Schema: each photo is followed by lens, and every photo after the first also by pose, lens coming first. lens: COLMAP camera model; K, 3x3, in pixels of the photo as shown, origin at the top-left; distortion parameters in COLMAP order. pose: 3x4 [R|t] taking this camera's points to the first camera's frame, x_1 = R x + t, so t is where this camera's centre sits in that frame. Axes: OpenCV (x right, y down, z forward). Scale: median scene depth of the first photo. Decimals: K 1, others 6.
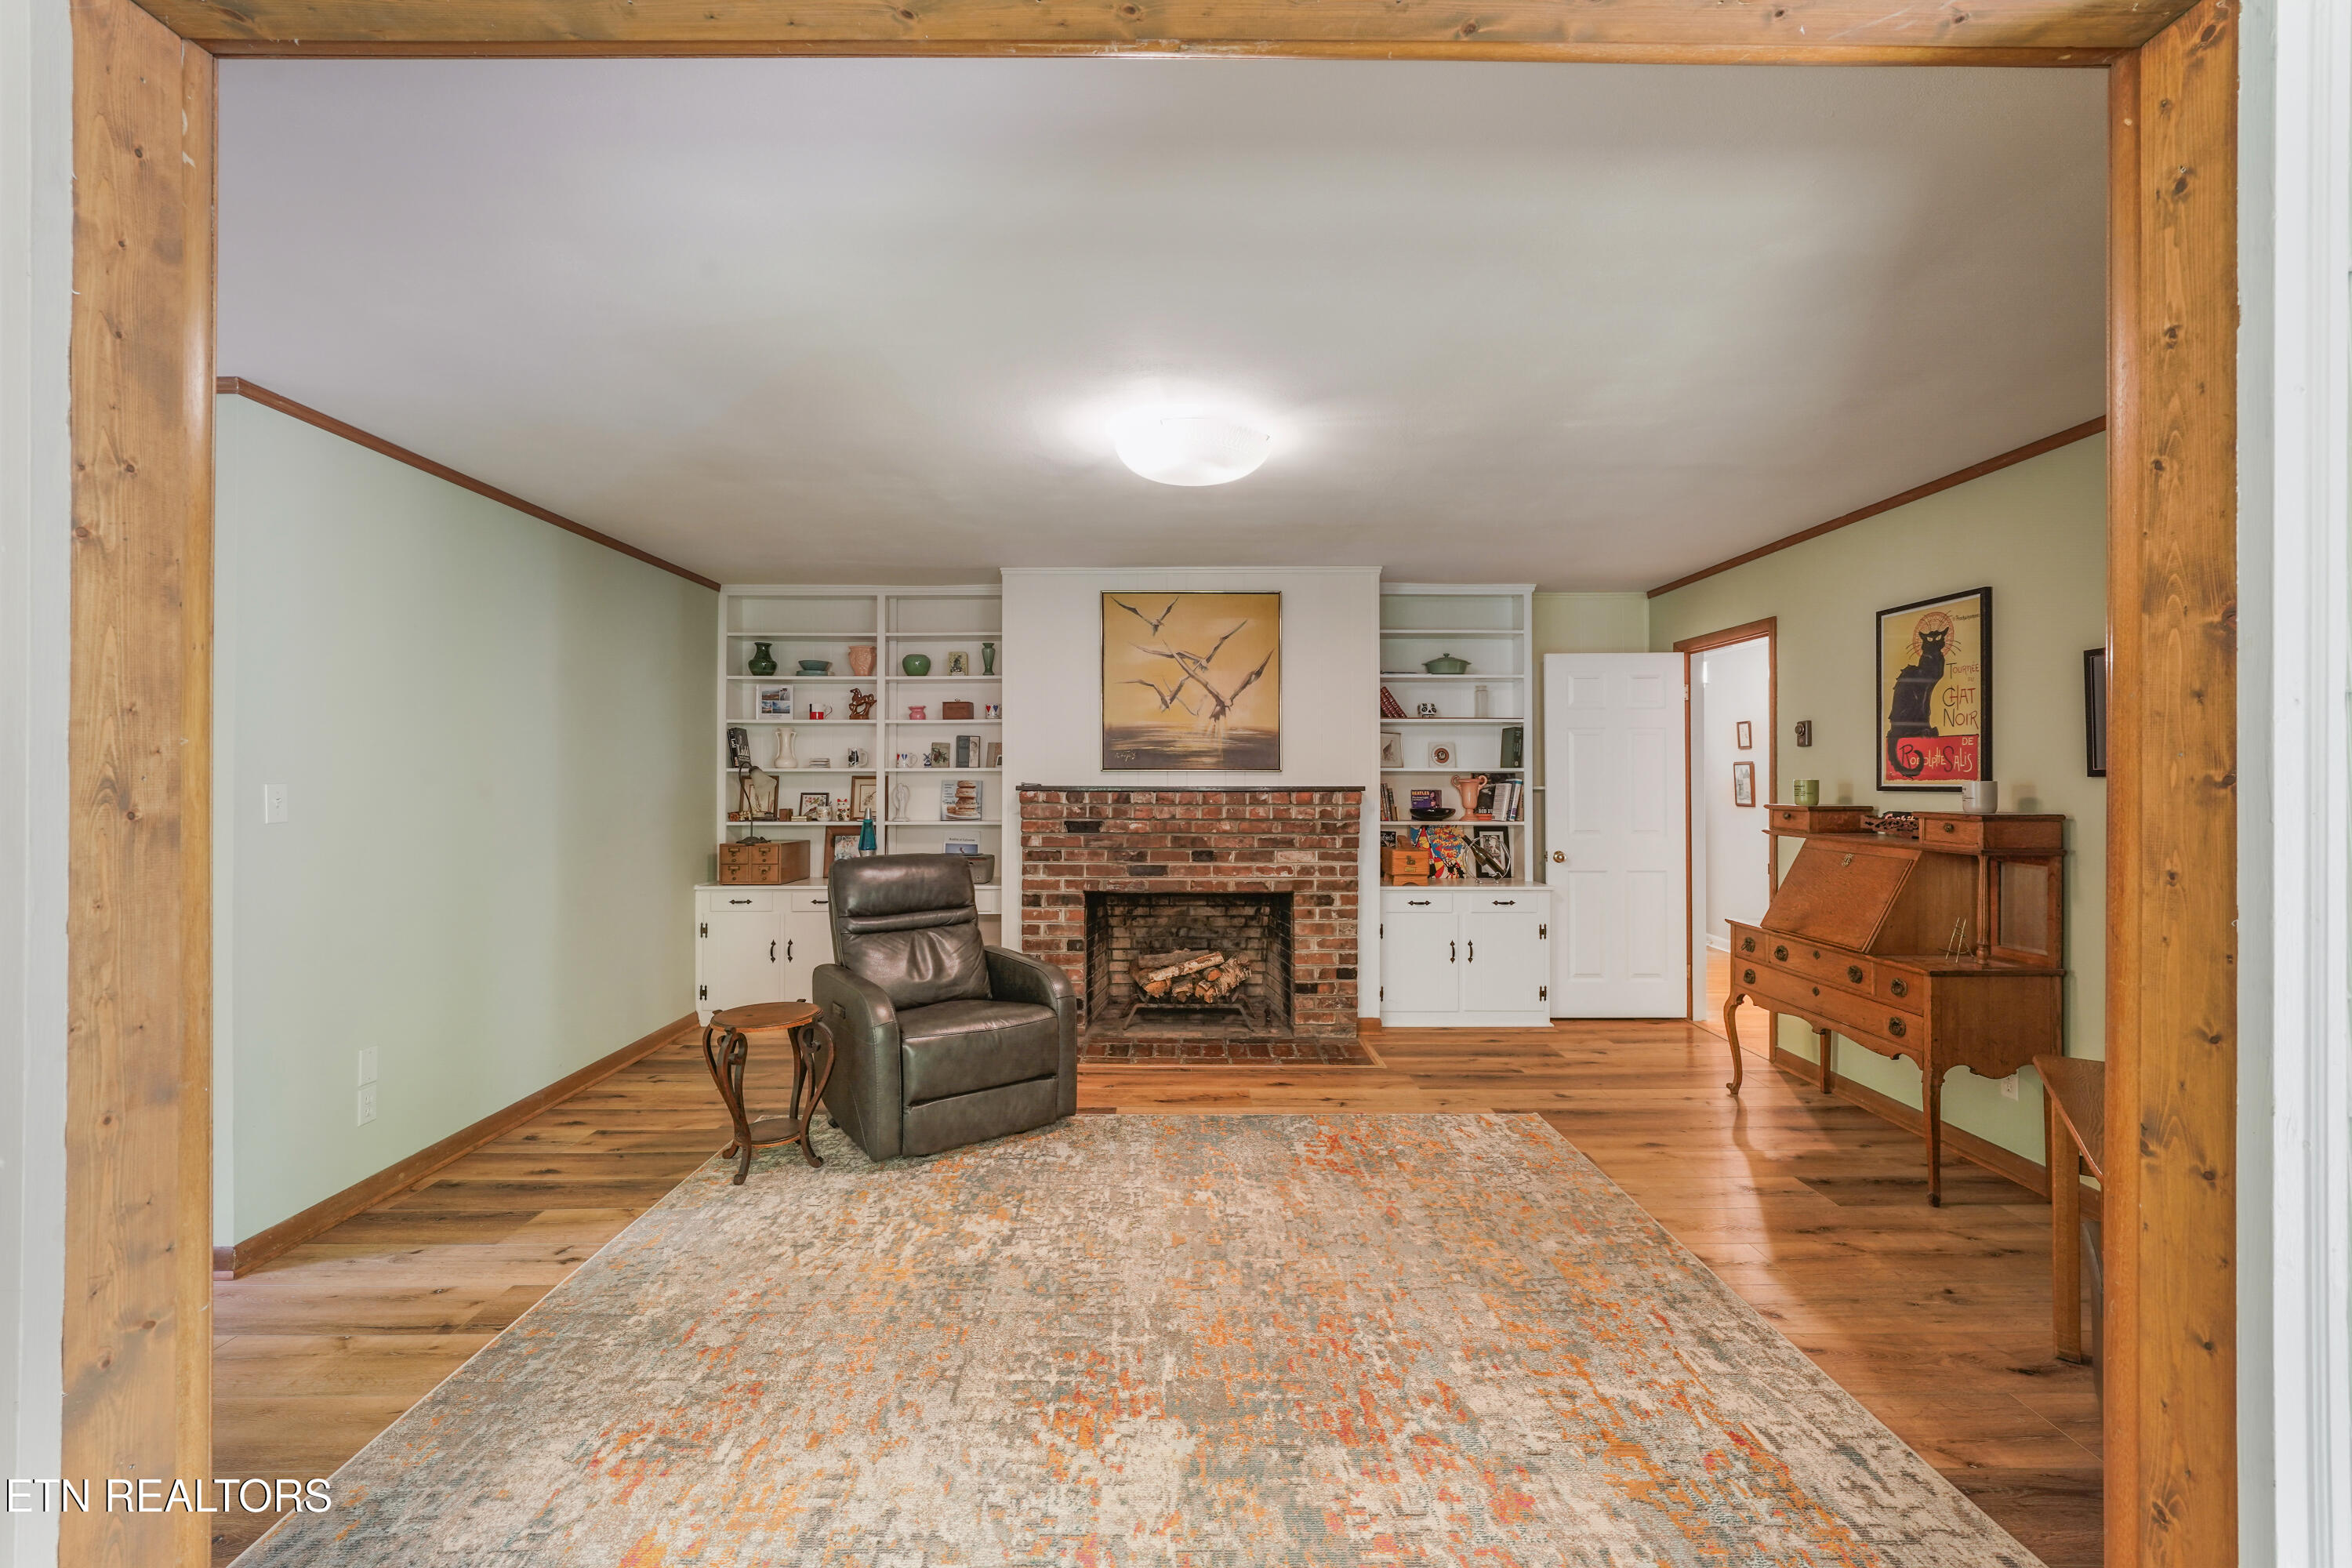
lens RADIAL K [[1002.9, 0, 1171.3], [0, 1002.9, 771.9], [0, 0, 1]] dist [-0.001038, 0.000003]
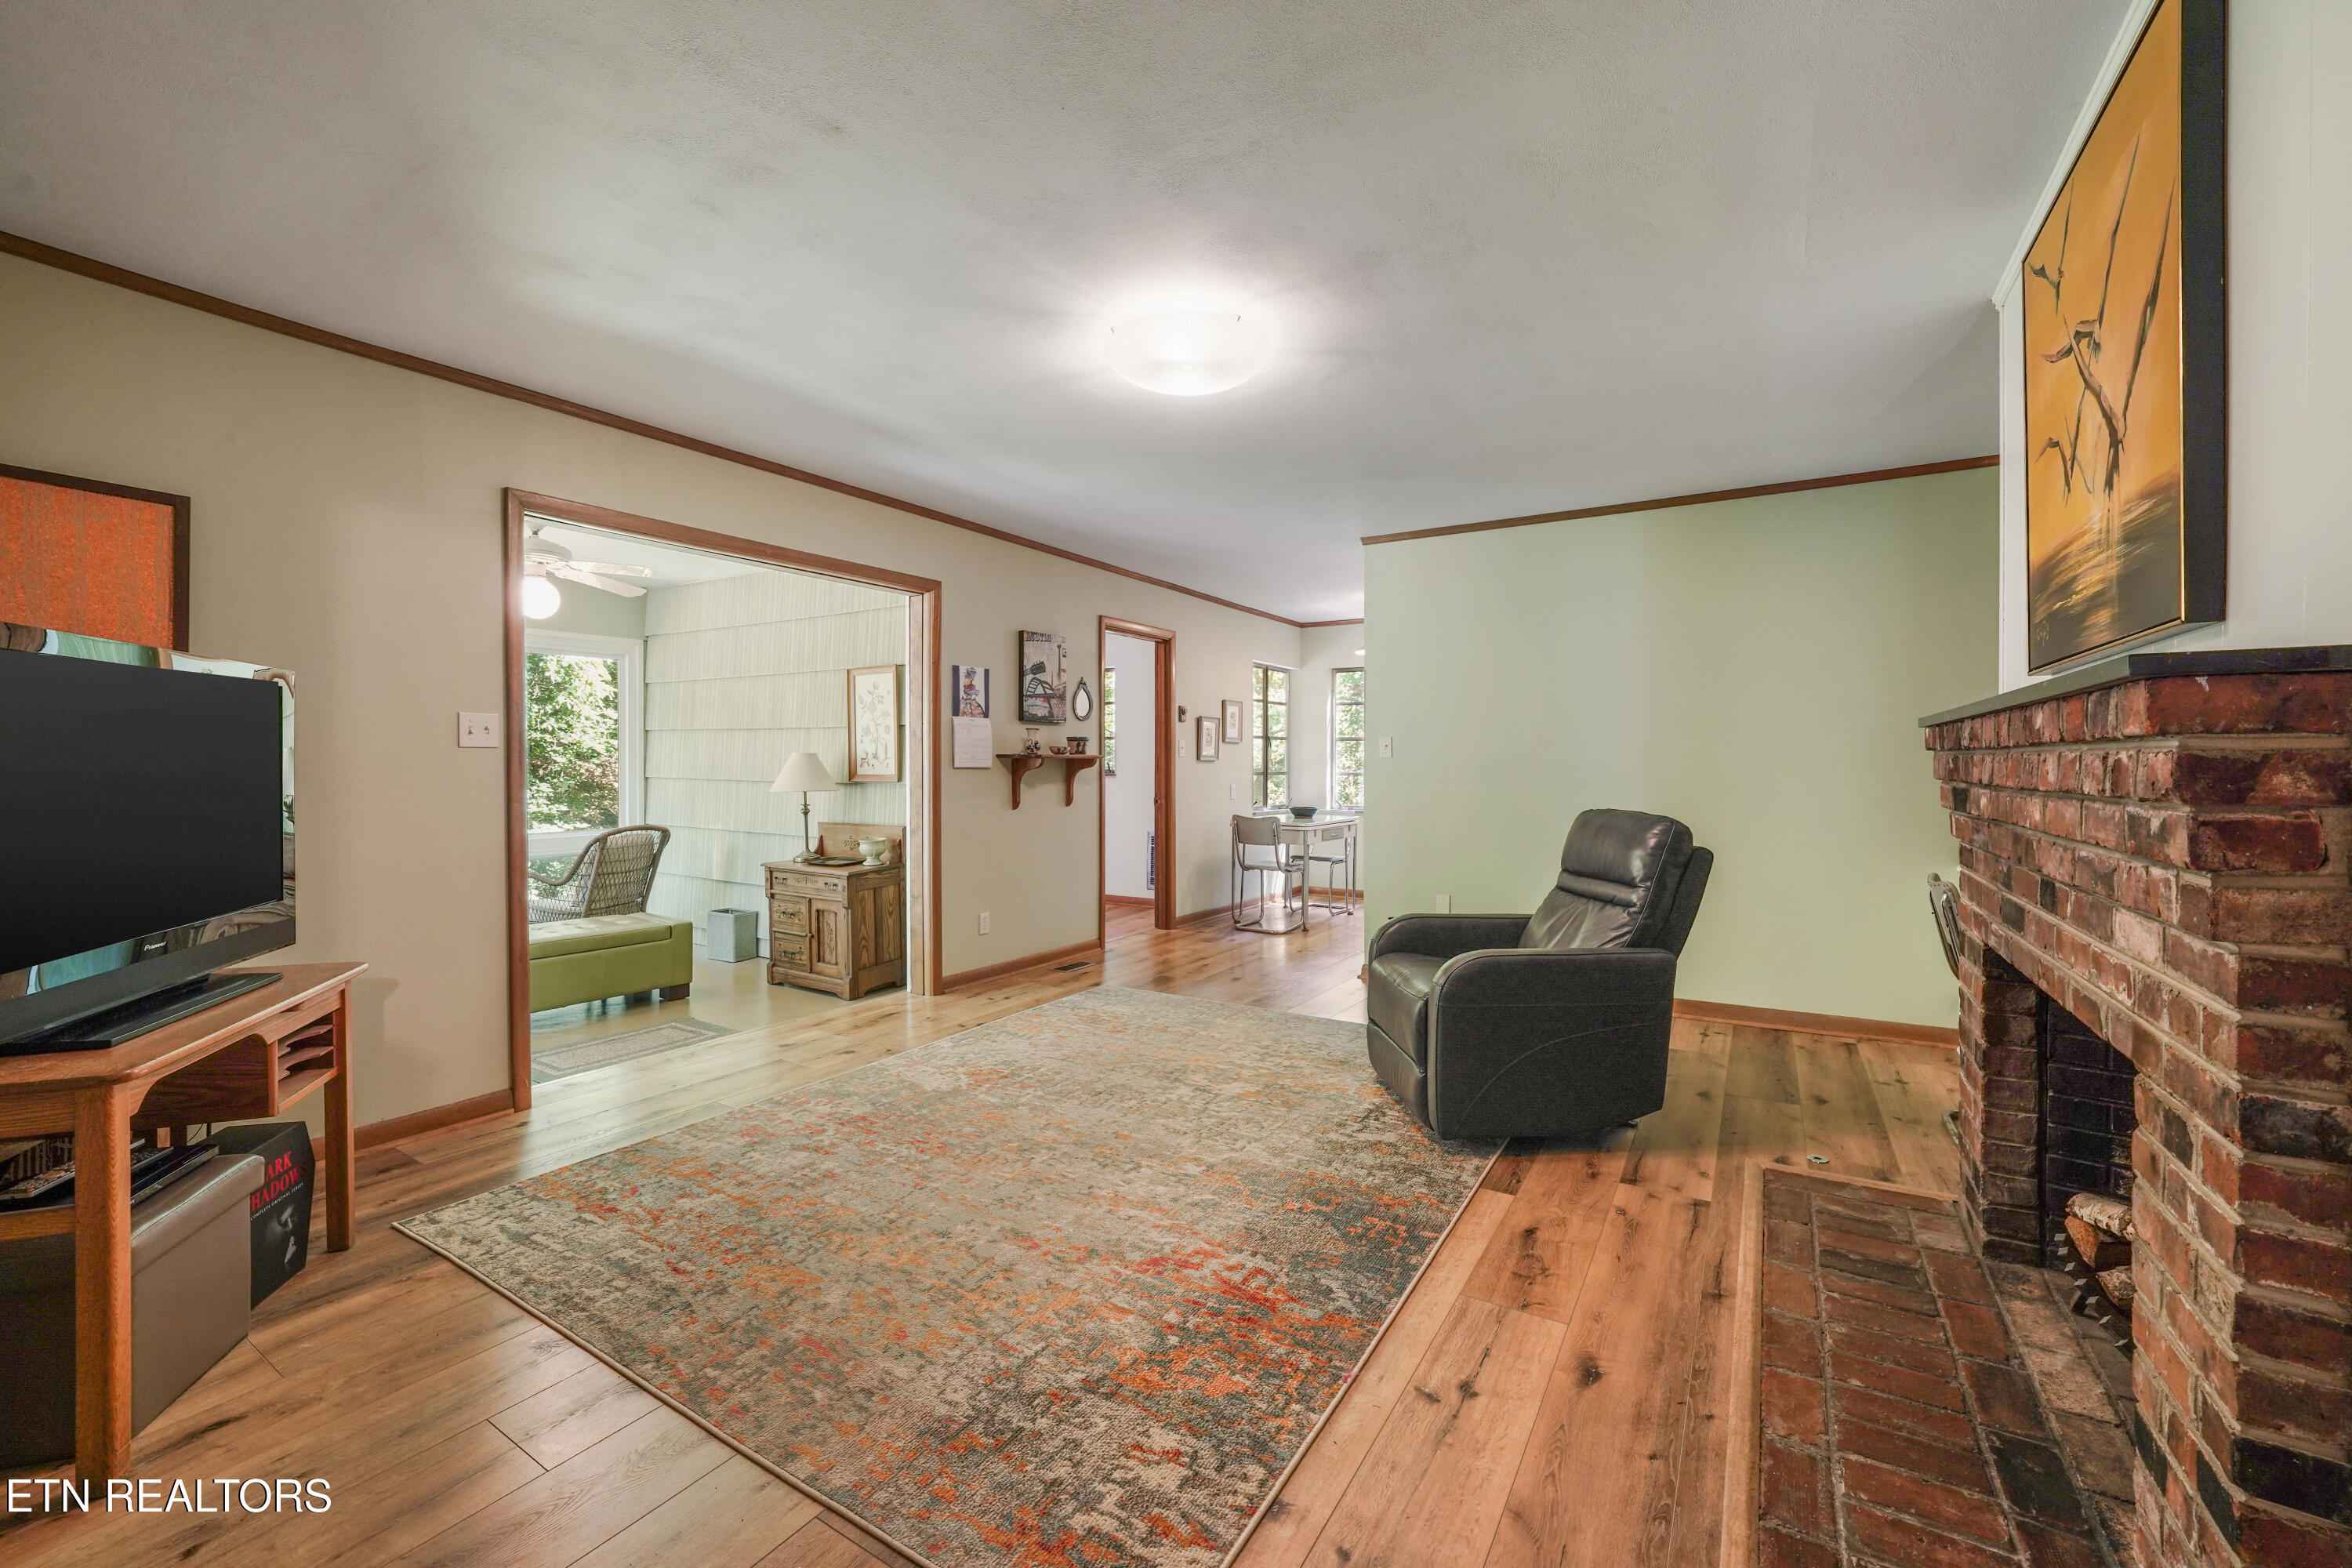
lens RADIAL K [[911.9, 0, 1171.7], [0, 911.9, 778.1], [0, 0, 1]] dist [0.001518, 0.000097]
pose [[-0.539516, 0.012102, -0.841888, 0.913590], [0.005368, 0.999926, 0.010933, 0.068686], [0.841958, 0.001380, -0.539541, 1.768470]]
